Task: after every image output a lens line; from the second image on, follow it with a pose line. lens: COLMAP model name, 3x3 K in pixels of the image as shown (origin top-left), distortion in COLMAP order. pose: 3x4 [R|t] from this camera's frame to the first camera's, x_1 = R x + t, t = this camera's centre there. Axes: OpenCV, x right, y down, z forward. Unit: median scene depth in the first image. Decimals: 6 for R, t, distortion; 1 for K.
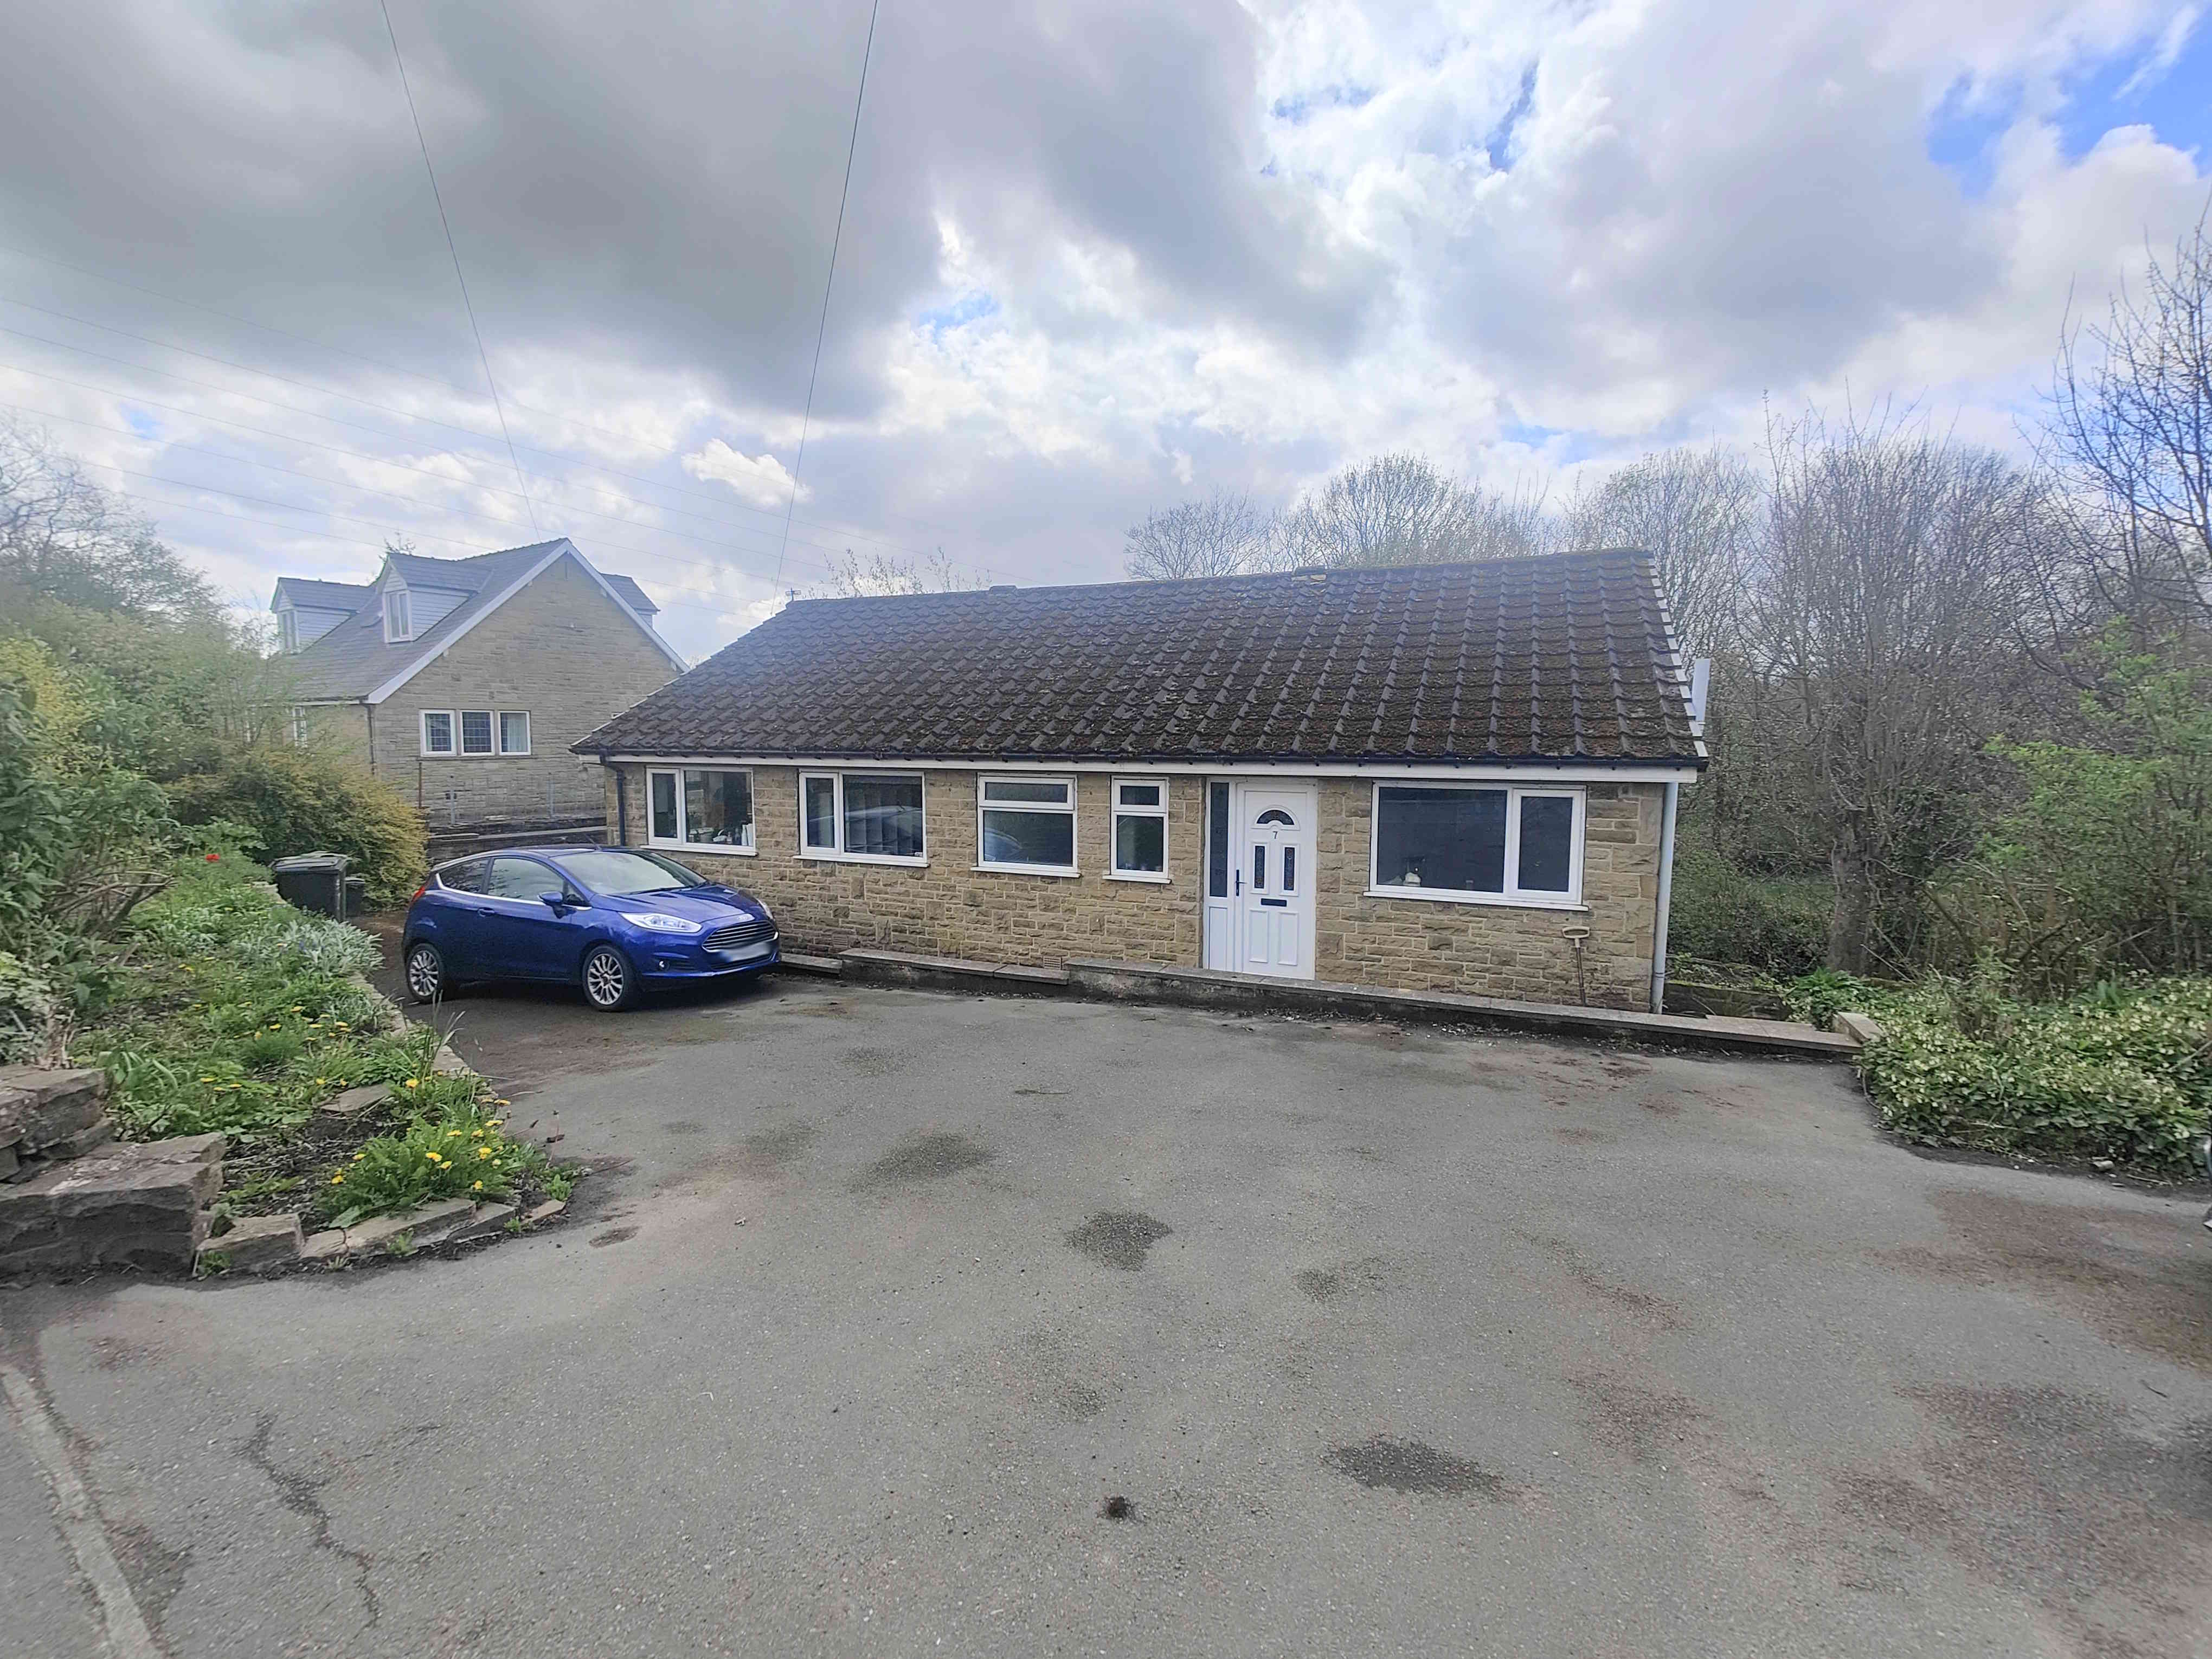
lens RADIAL K [[994.8, 0, 1104.3], [0, 994.8, 831.5], [0, 0, 1]] dist [0.006786, 0.000372]
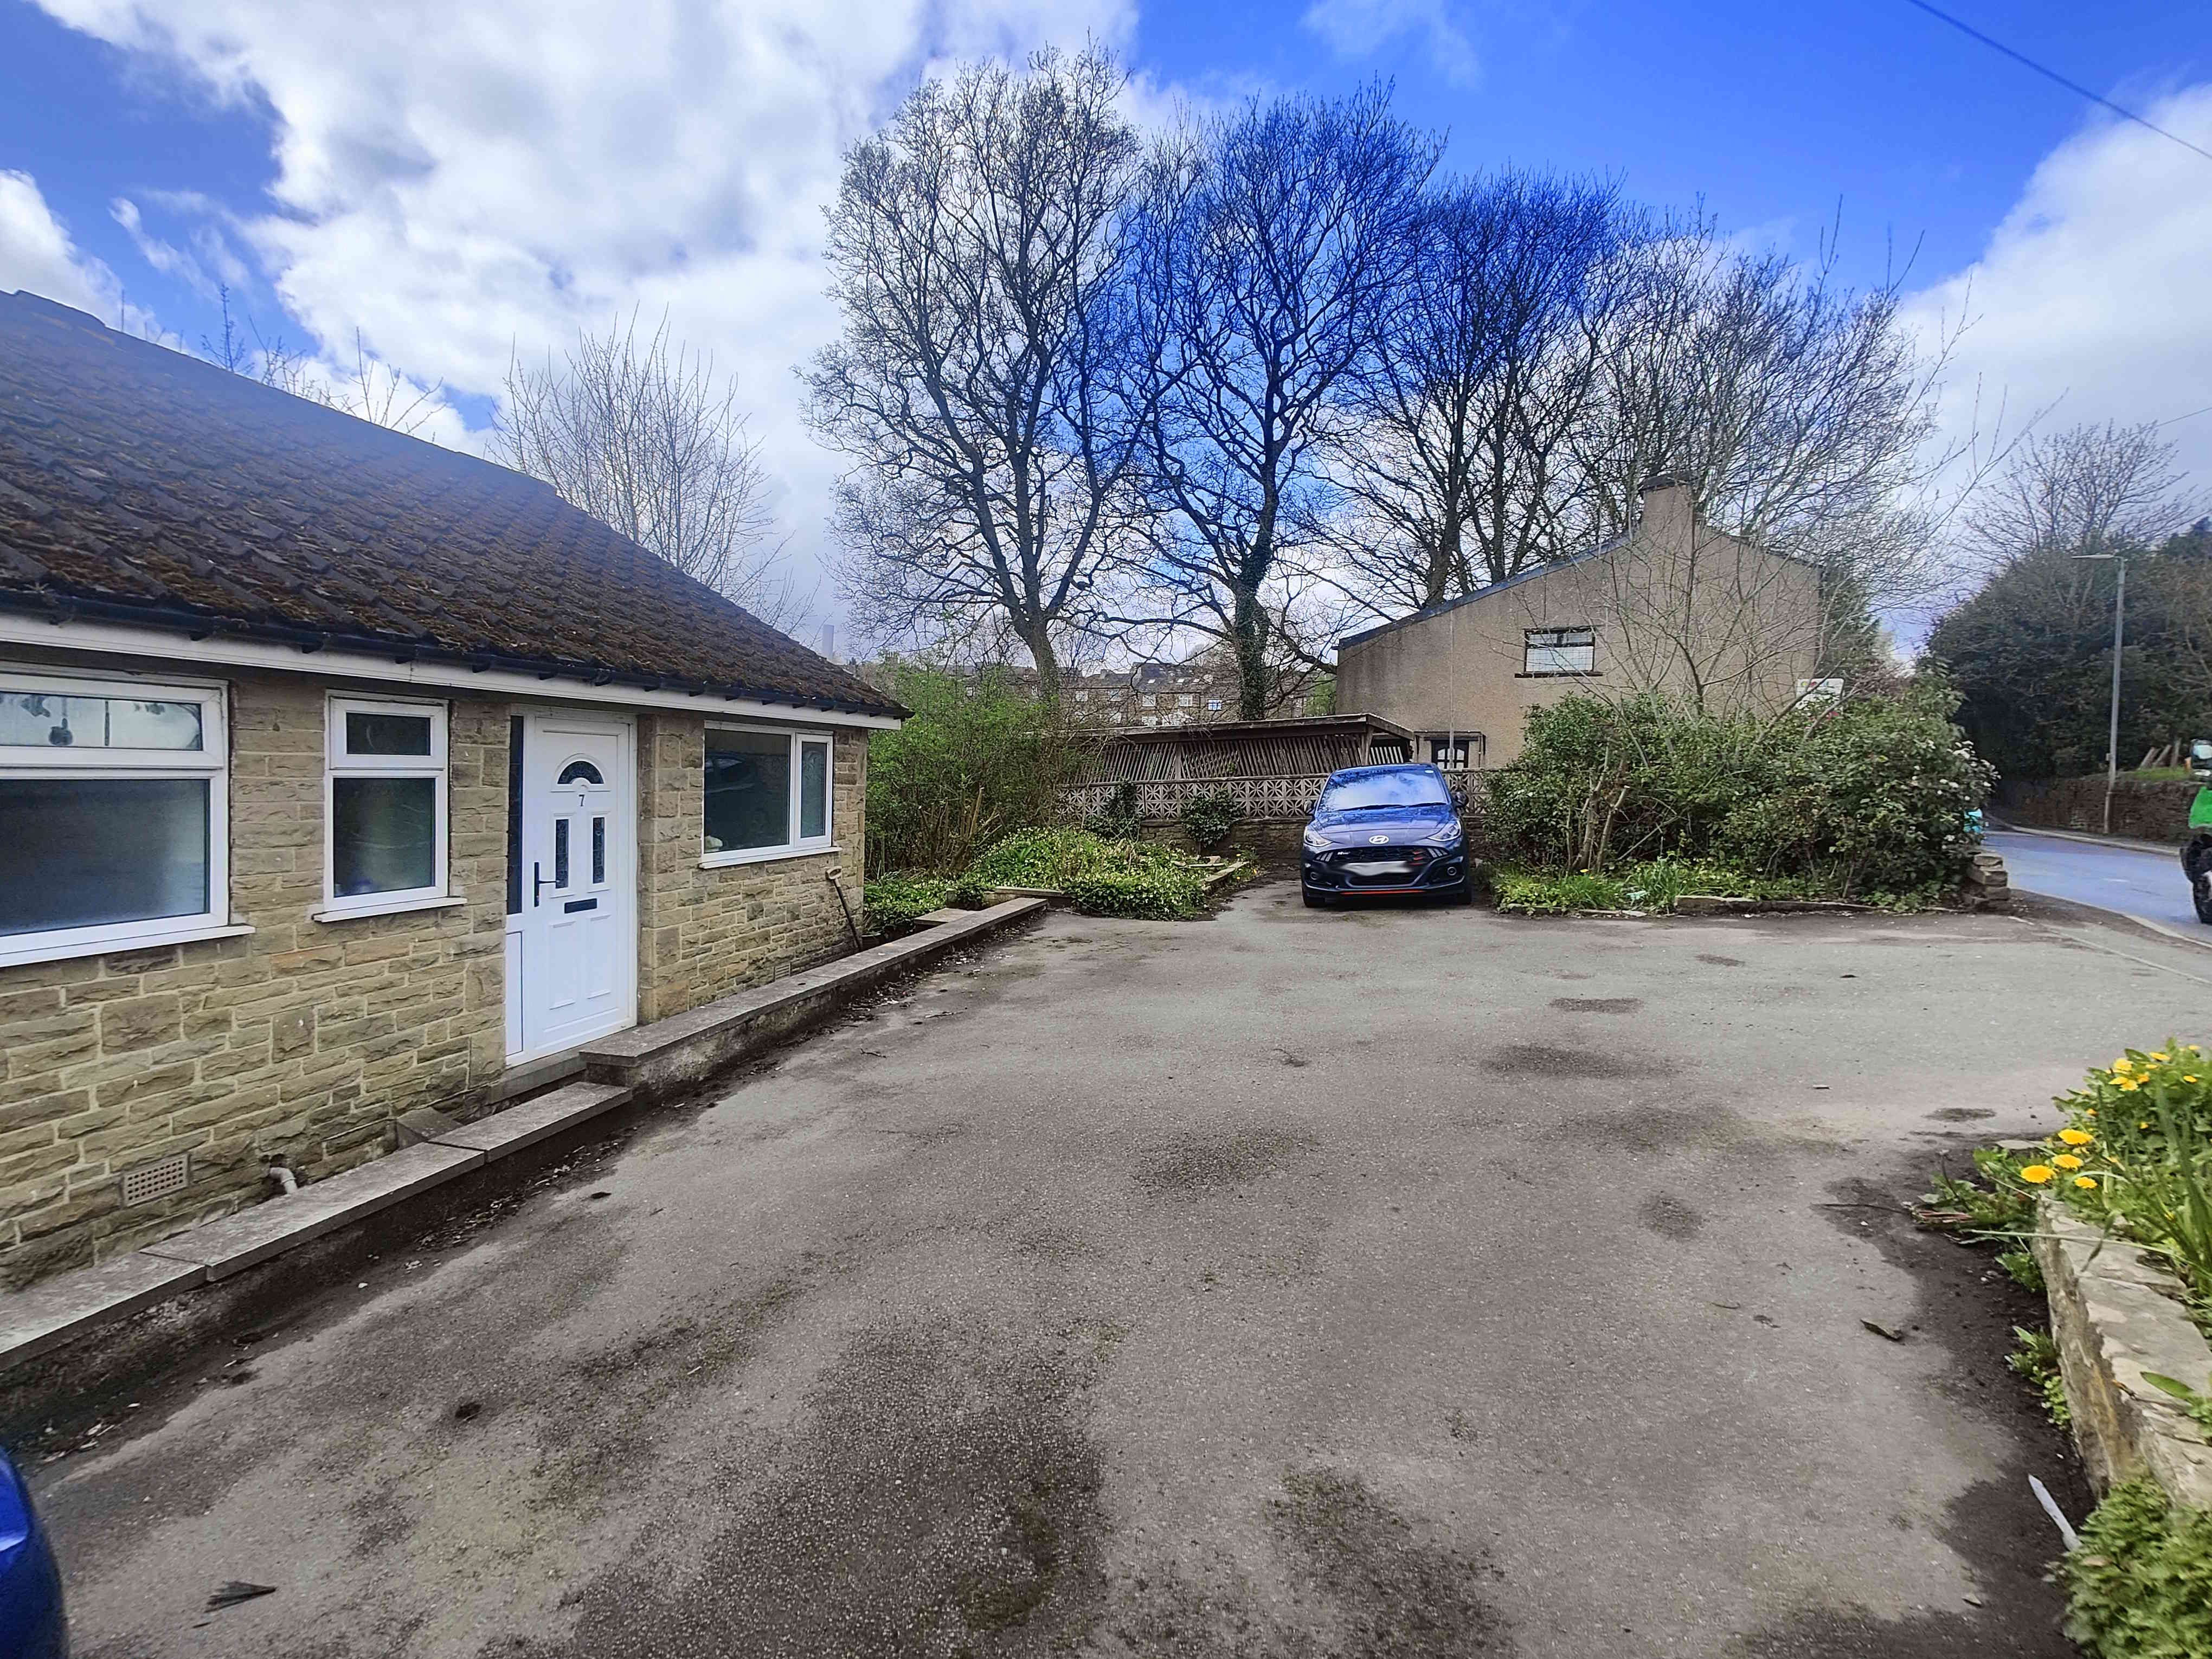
lens RADIAL K [[994.8, 0, 1104.3], [0, 994.8, 831.5], [0, 0, 1]] dist [0.006786, 0.000372]
pose [[-0.143795, -0.068068, 0.987264, -0.541915], [0.073115, 0.994174, 0.079193, -0.002722], [-0.986903, 0.083571, -0.137981, 0.798206]]
